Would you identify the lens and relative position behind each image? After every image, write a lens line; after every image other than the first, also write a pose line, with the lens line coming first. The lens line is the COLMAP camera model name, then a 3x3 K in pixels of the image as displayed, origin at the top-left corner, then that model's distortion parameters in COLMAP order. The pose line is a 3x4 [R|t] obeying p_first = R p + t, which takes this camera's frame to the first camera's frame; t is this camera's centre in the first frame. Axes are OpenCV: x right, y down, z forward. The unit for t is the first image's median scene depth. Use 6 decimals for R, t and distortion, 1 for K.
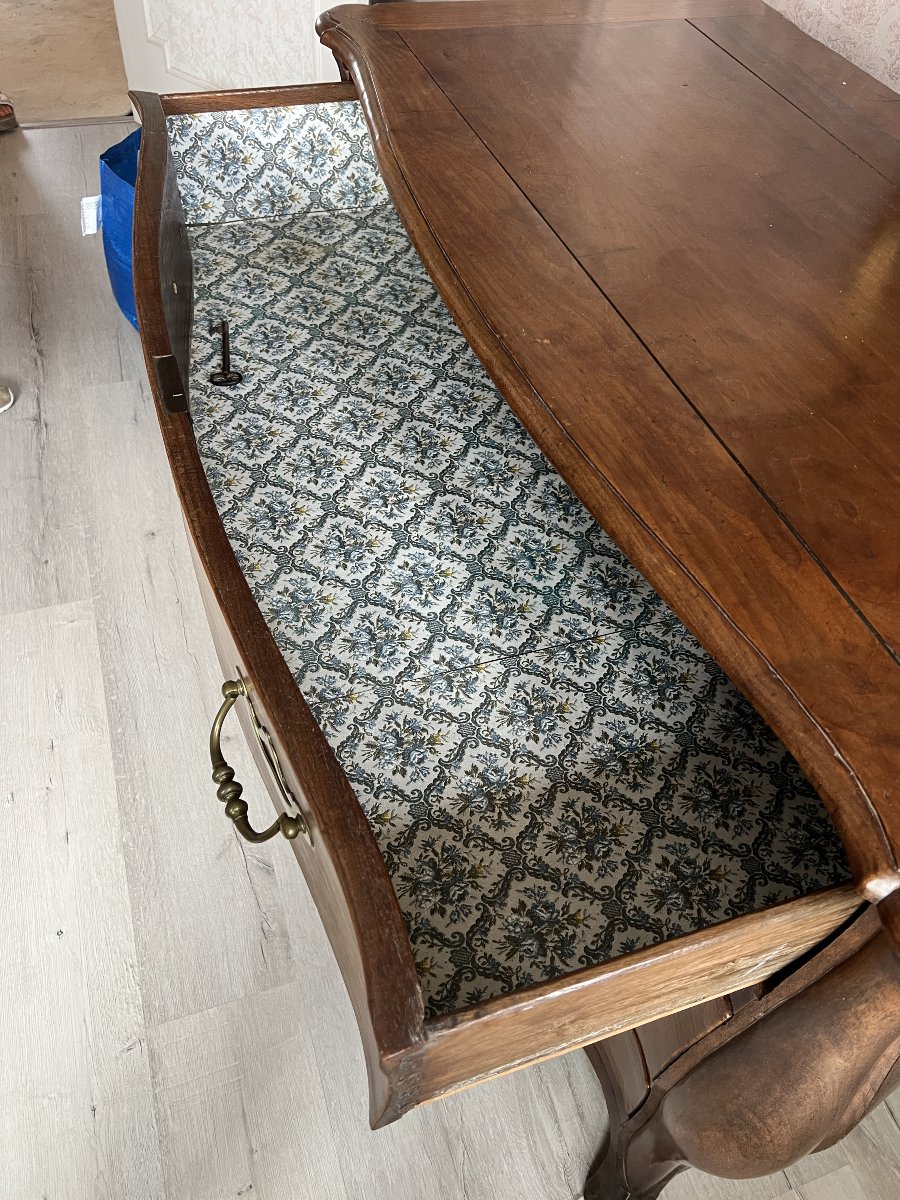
lens RADIAL K [[929.8, 0, 450.0], [0, 929.8, 600.0], [0, 0, 1]] dist [0.024286, -0.011226]
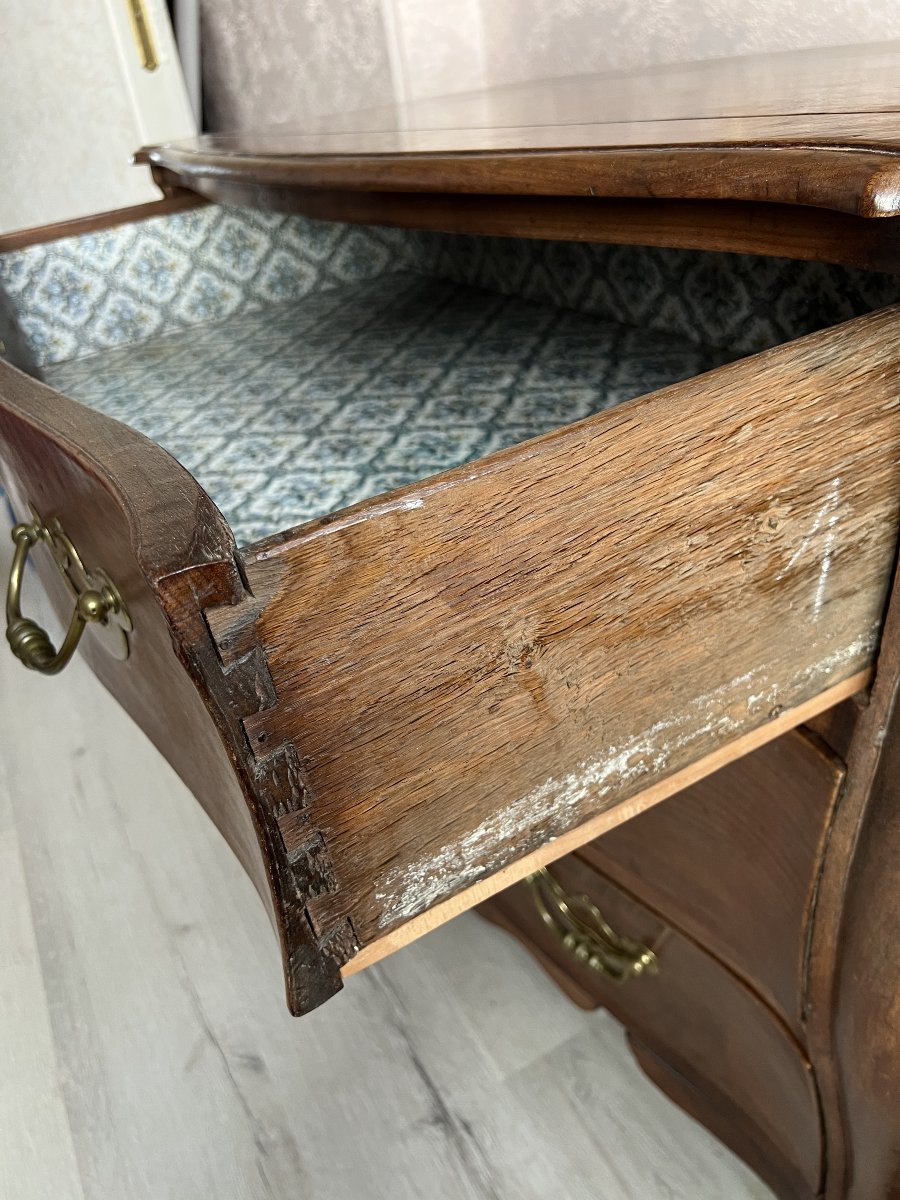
lens RADIAL K [[929.8, 0, 450.0], [0, 929.8, 600.0], [0, 0, 1]] dist [0.024286, -0.011226]
pose [[0.962640, -0.267261, 0.043534, 0.024005], [0.265524, 0.900133, -0.345337, 0.280616], [0.053109, 0.343995, 0.937468, 0.195940]]
